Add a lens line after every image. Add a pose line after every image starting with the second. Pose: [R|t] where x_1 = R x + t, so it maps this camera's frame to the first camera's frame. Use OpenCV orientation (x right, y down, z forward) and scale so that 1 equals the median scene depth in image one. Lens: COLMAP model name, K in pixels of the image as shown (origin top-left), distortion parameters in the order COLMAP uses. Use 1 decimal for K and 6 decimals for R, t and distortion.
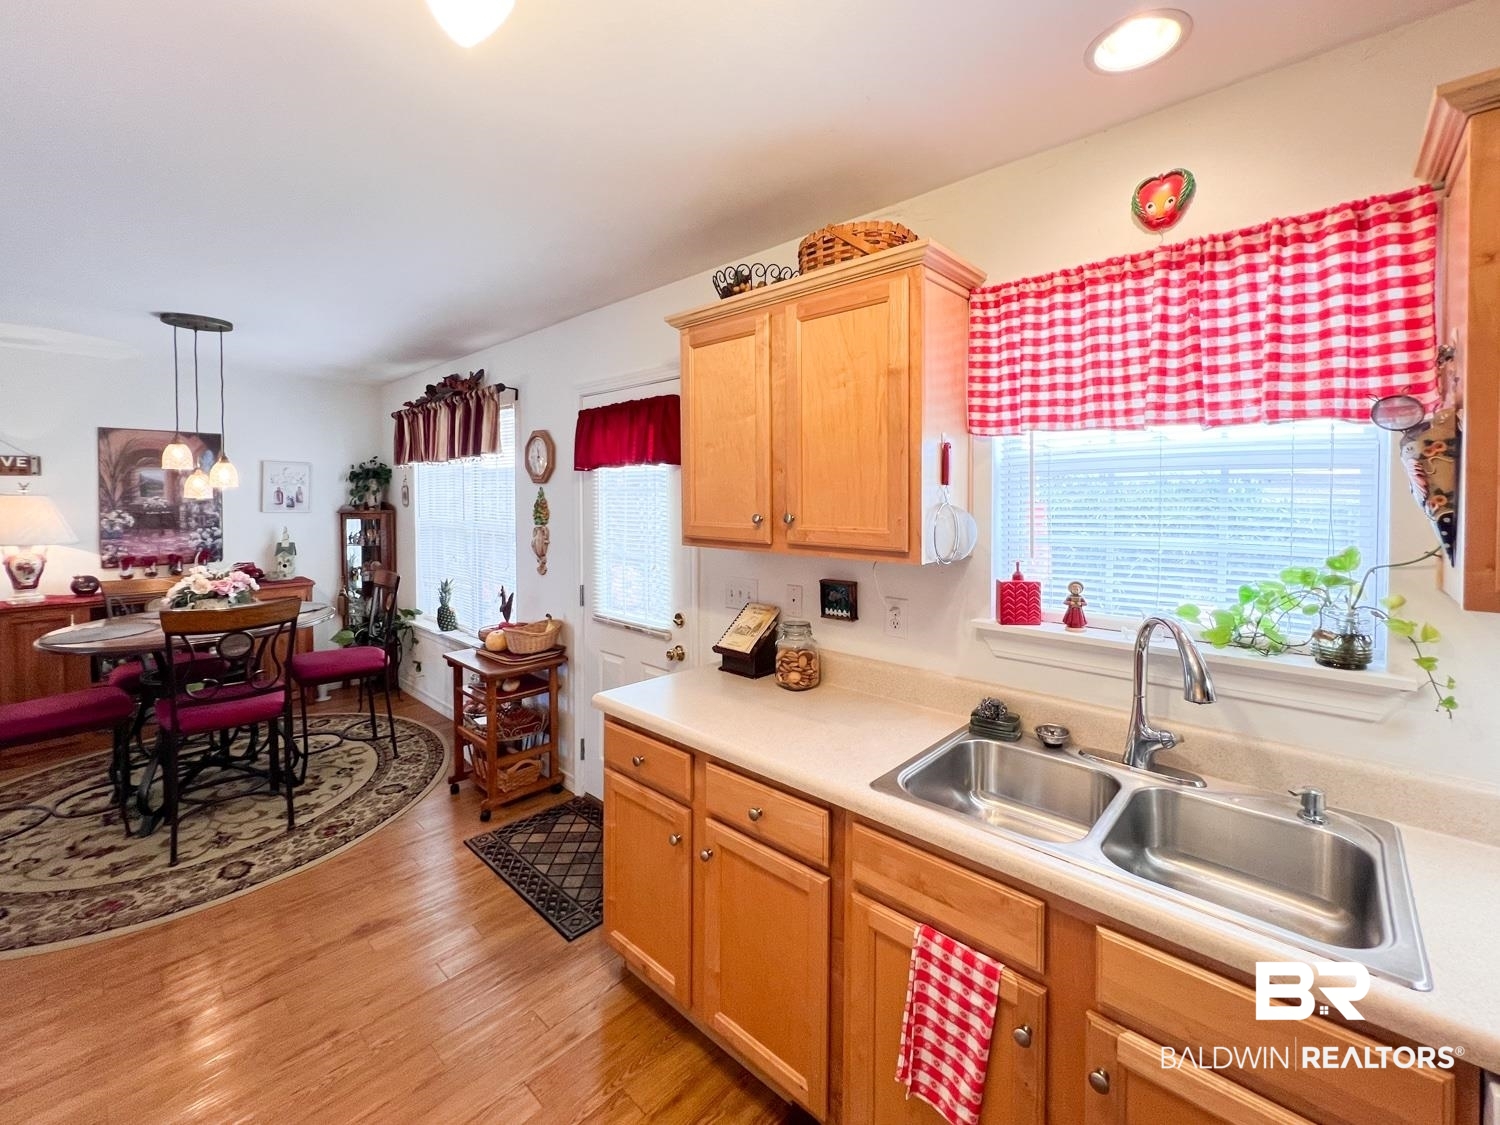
lens RADIAL K [[630.3, 0, 750.5], [0, 630.3, 504.9], [0, 0, 1]] dist [0.000276, -0.000087]
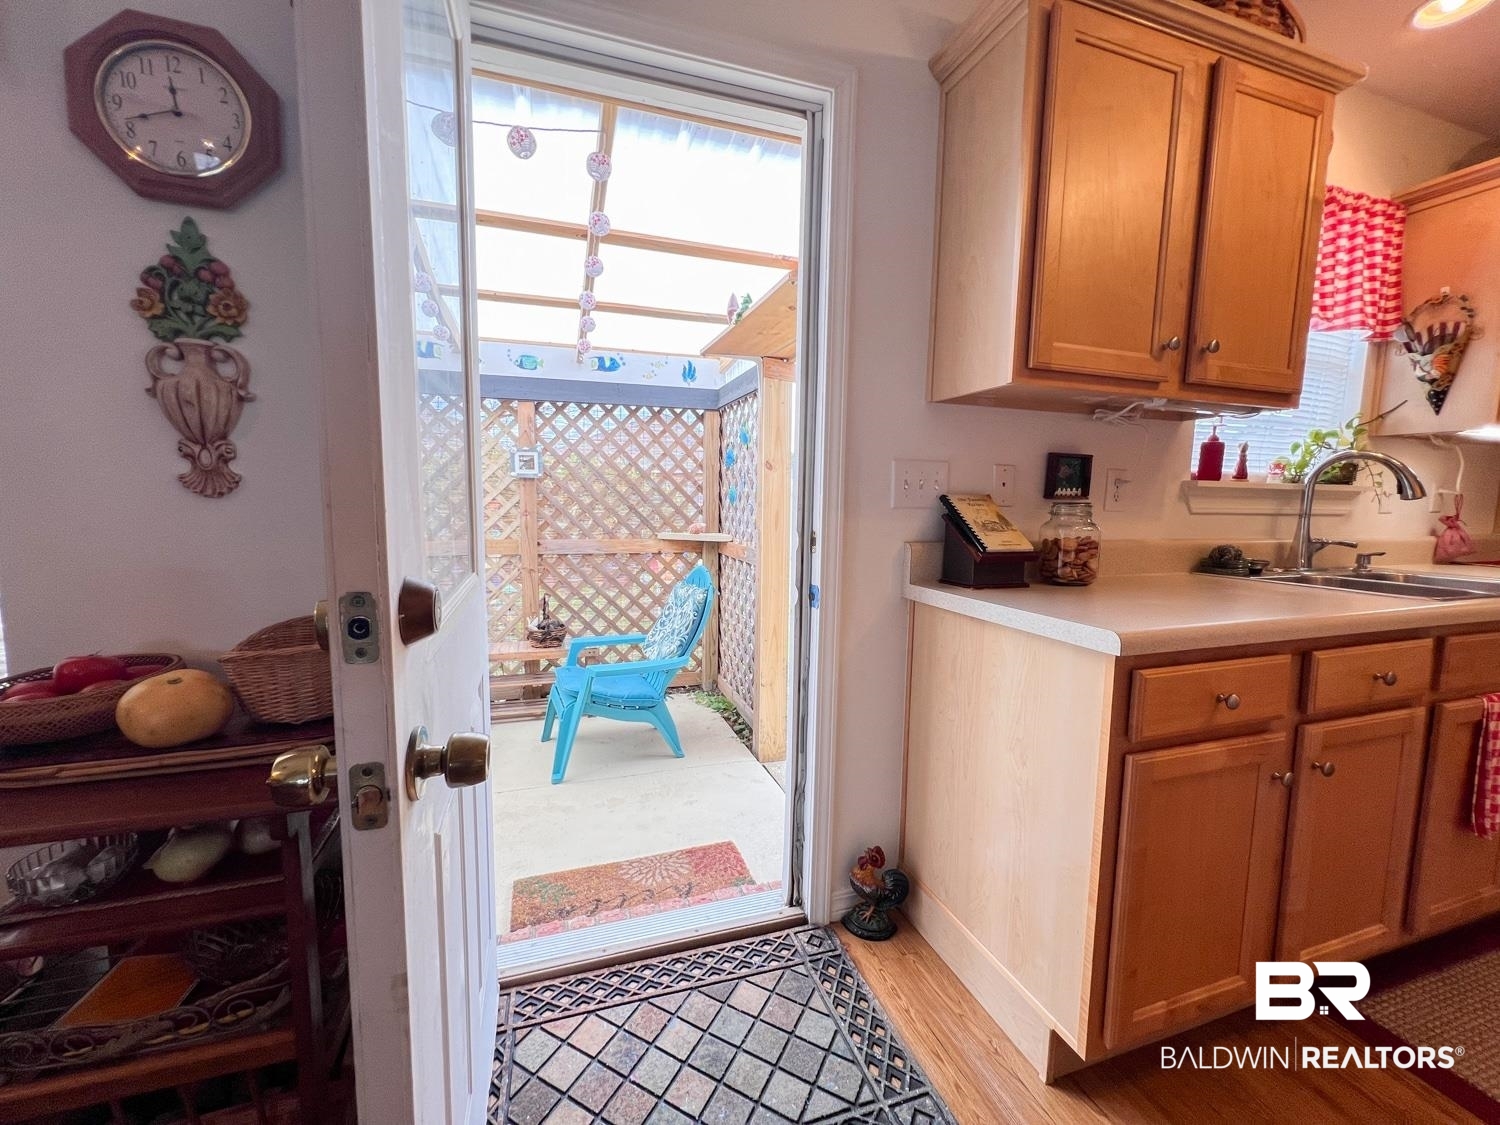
lens RADIAL K [[606.6, 0, 750.0], [0, 606.6, 562.5], [0, 0, 1]] dist [-0.000241, -0.000337]
pose [[0.483626, -0.081999, 0.871425, -0.547695], [-0.000601, 0.995571, 0.094014, 0.133560], [-0.875274, -0.045991, 0.481435, 0.688259]]
